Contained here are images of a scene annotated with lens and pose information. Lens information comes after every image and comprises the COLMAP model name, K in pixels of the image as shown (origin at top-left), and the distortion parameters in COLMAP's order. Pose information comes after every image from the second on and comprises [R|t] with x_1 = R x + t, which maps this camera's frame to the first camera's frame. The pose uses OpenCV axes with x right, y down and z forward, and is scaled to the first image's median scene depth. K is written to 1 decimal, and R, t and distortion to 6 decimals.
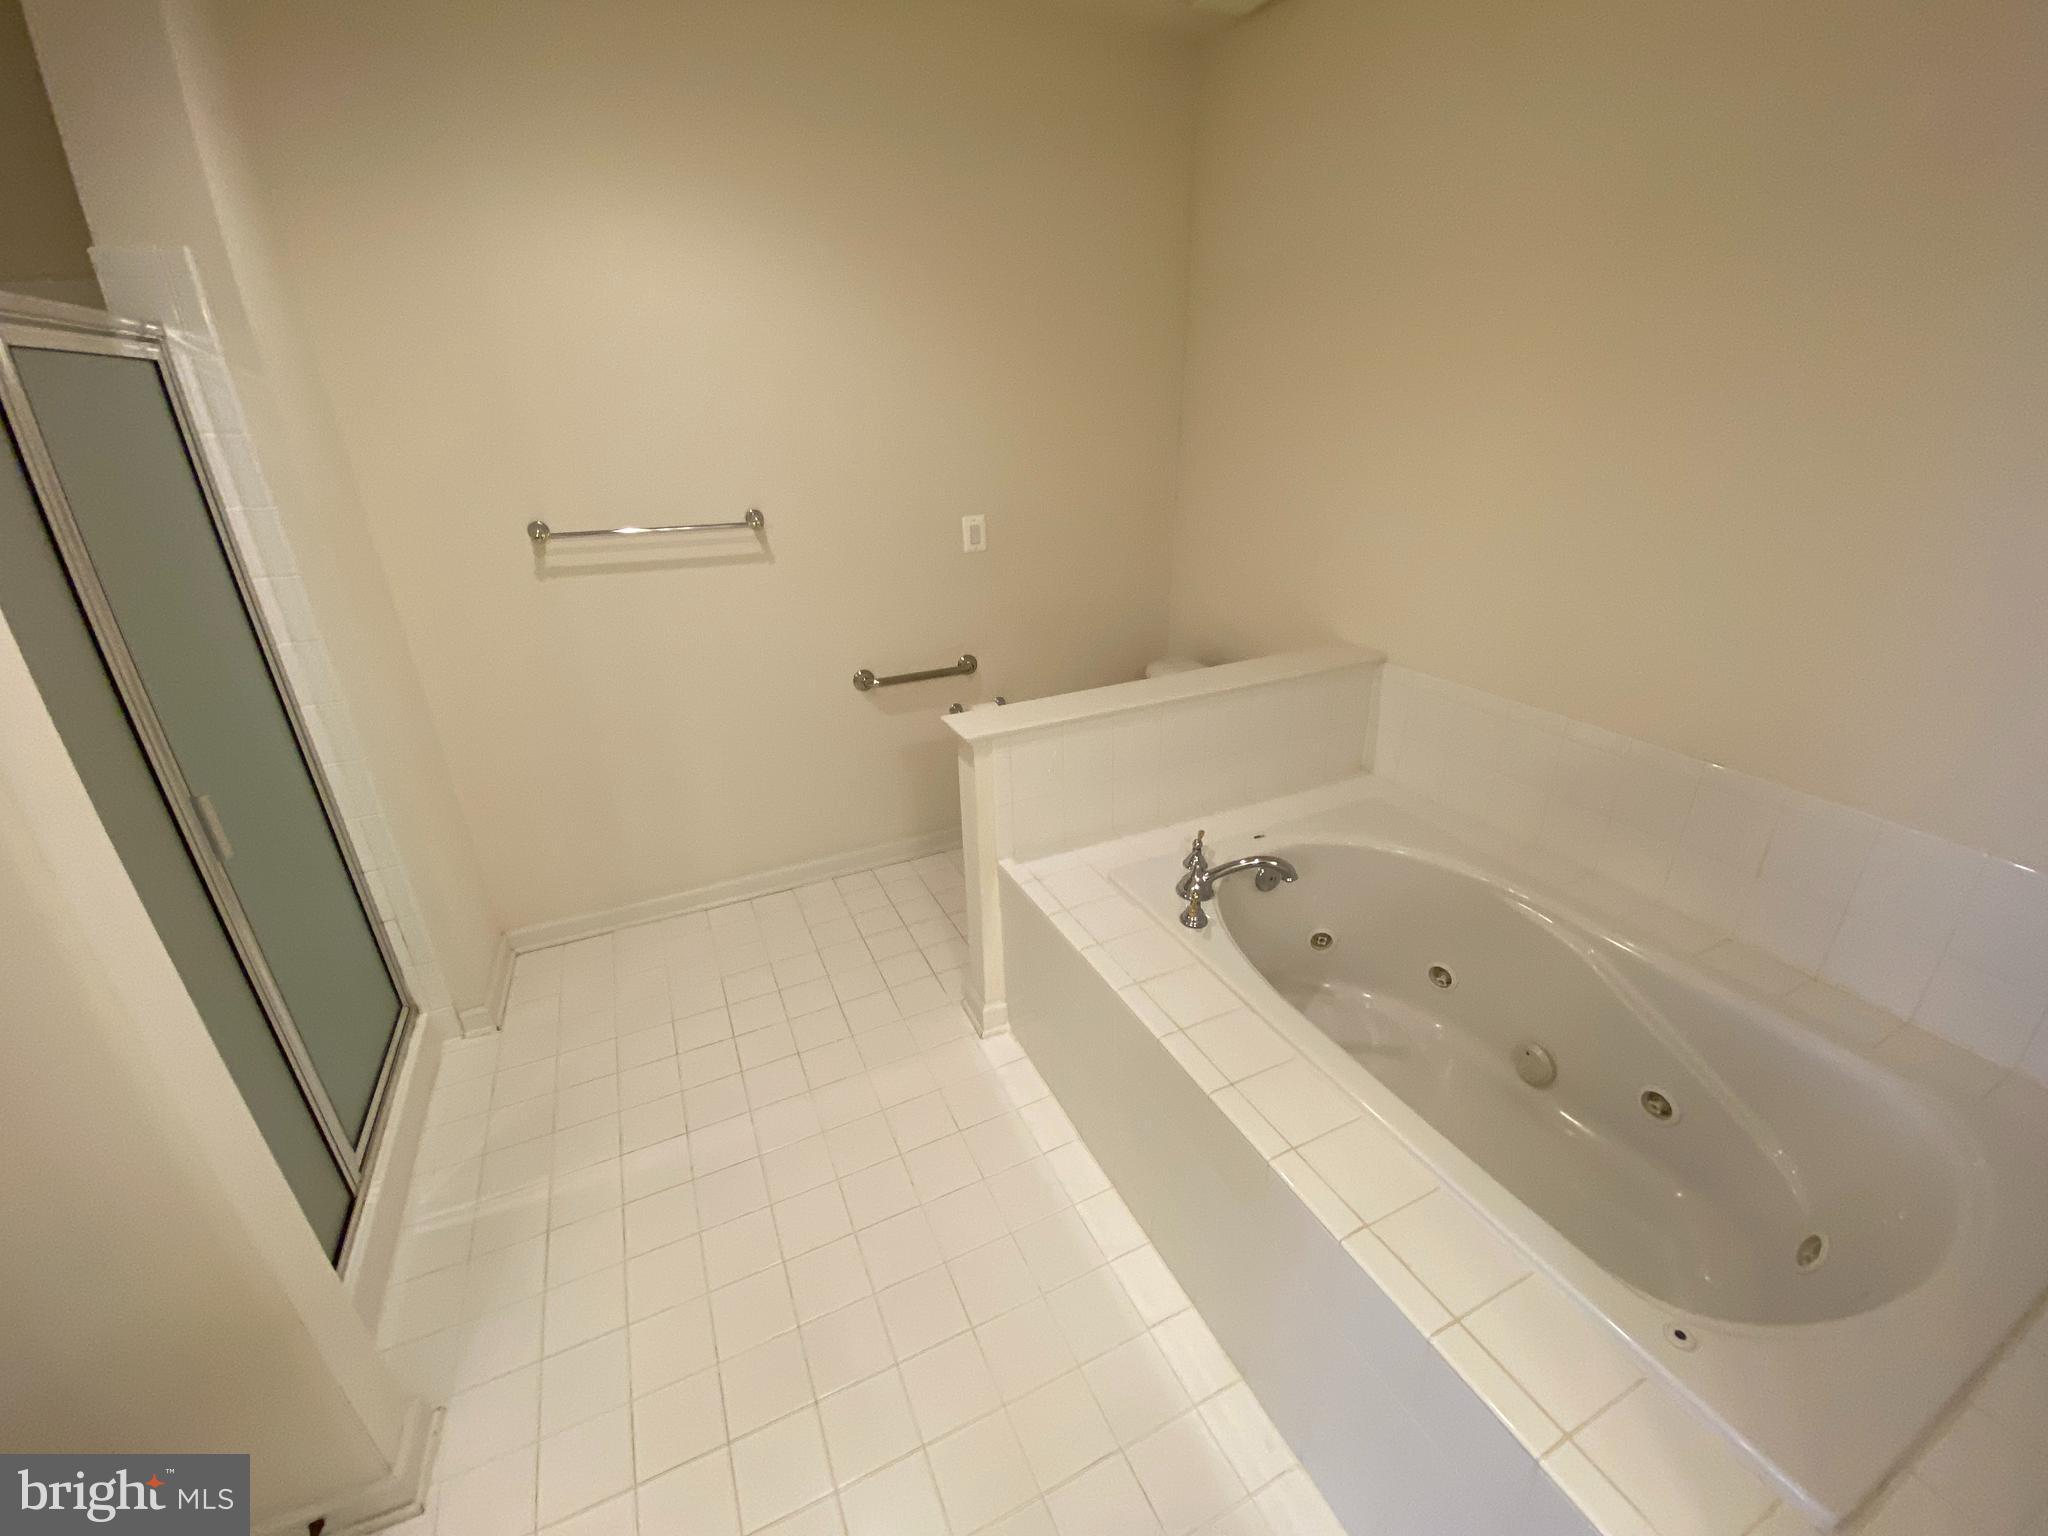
lens RADIAL K [[839.9, 0, 1024.0], [0, 839.9, 768.0], [0, 0, 1]] dist [0.029738, -0.024097]
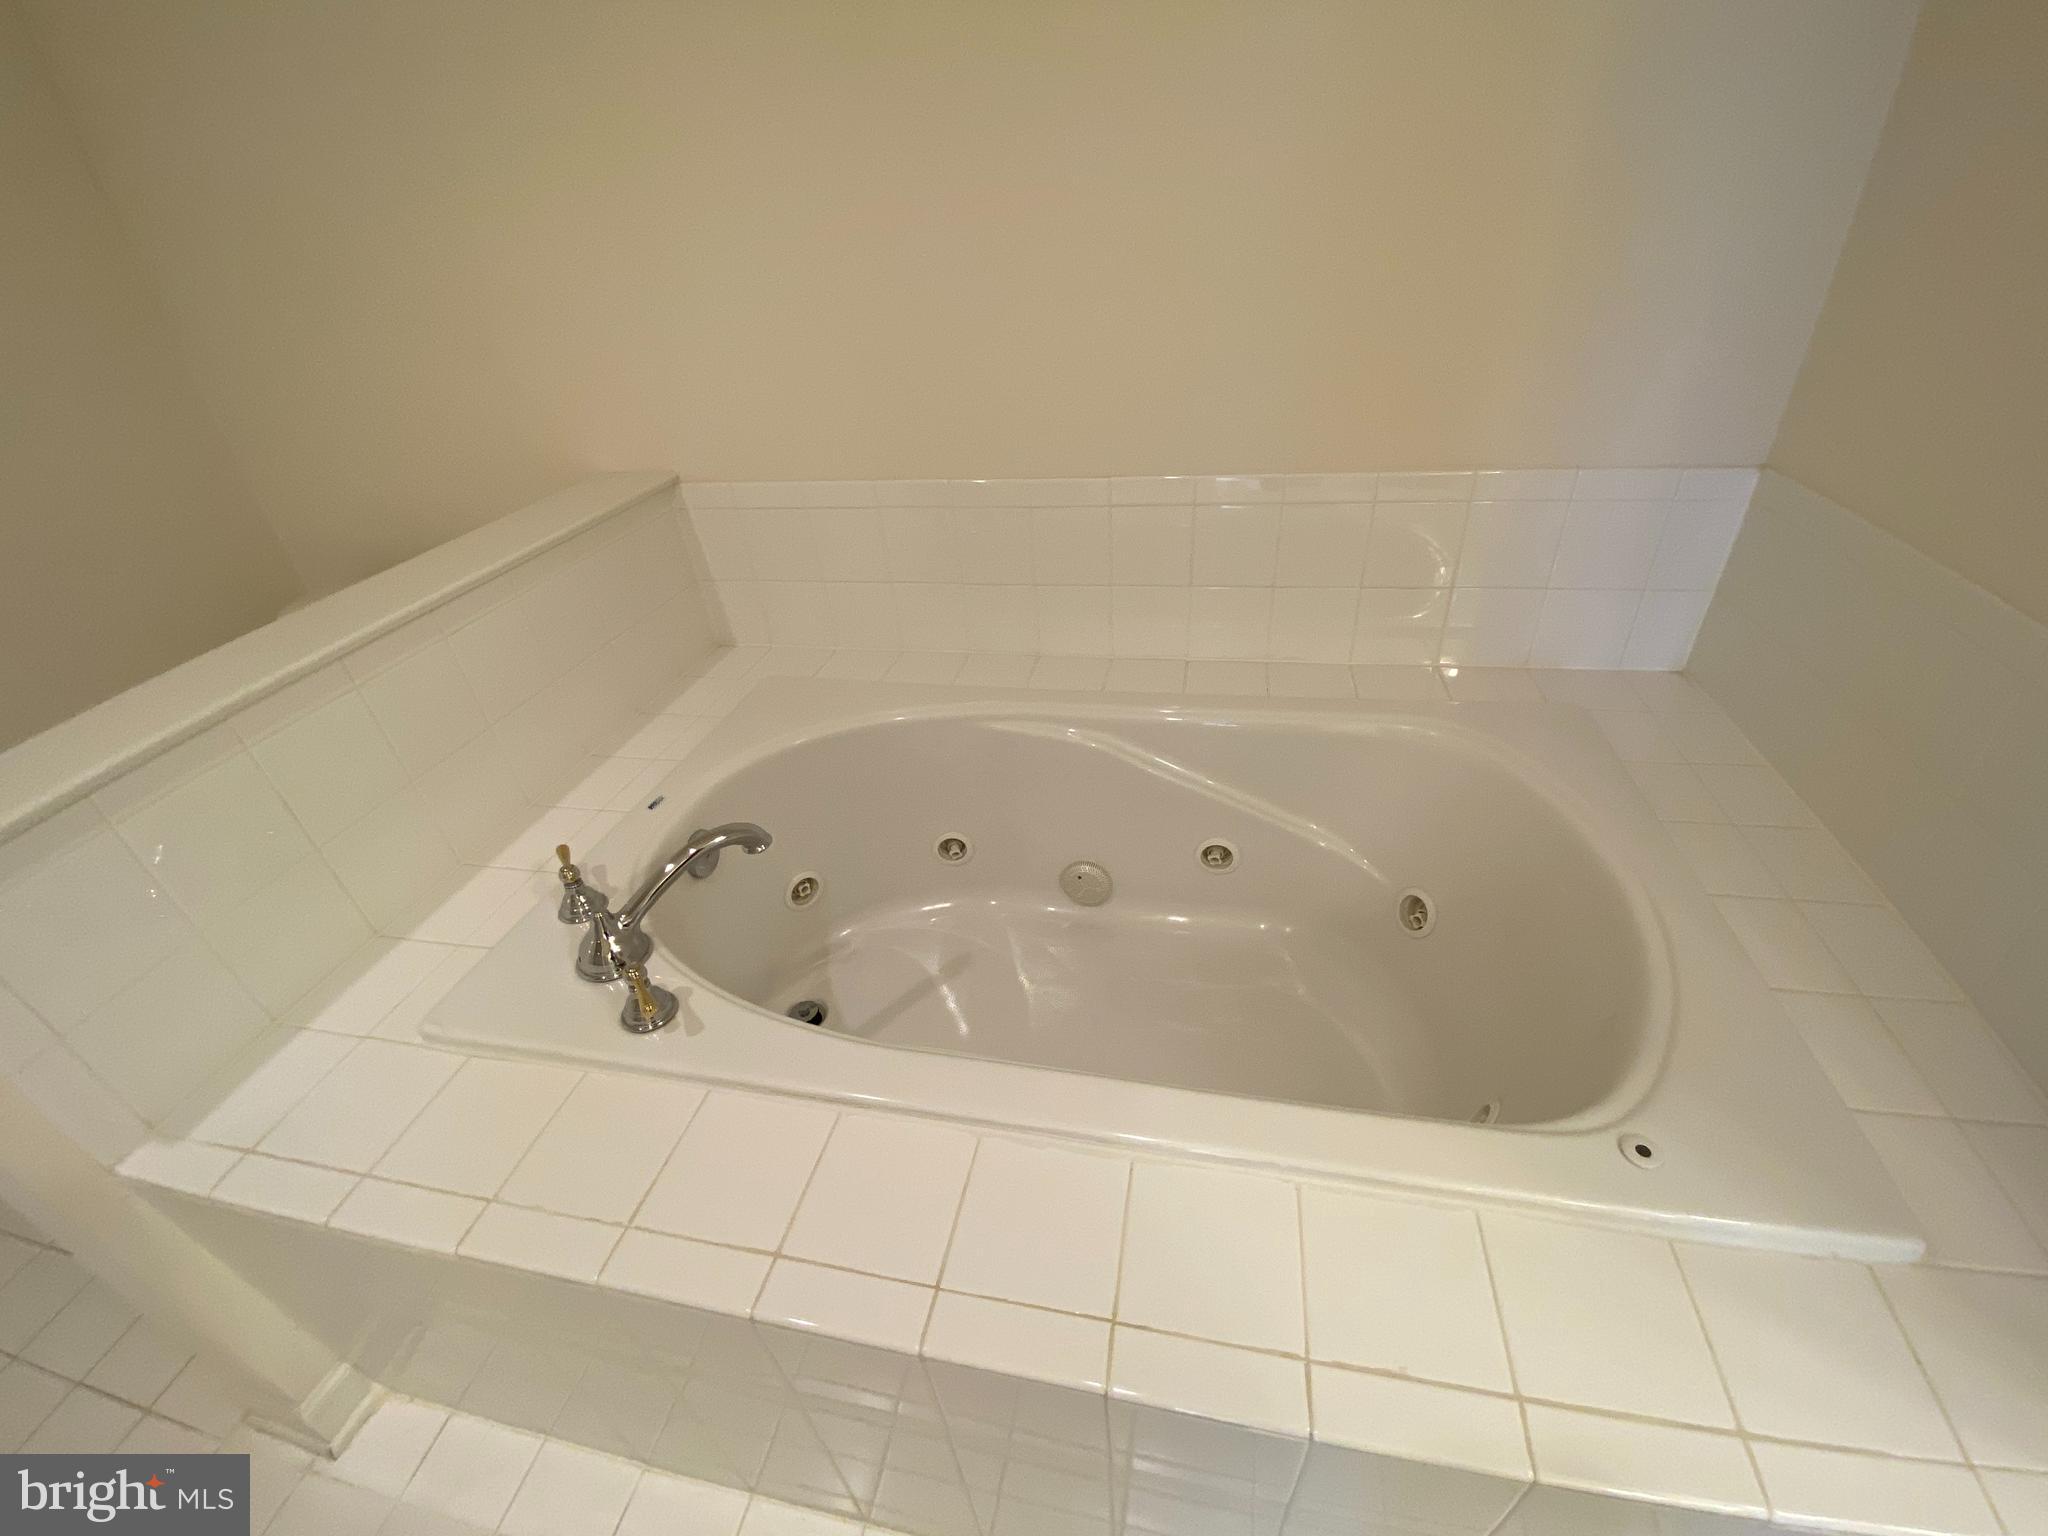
lens RADIAL K [[839.9, 0, 1024.0], [0, 839.9, 768.0], [0, 0, 1]] dist [0.029738, -0.024097]
pose [[0.611510, -0.455590, 0.646910, 0.068026], [0.373065, 0.887026, 0.272043, -0.006547], [-0.697766, 0.074982, 0.712390, 0.417824]]
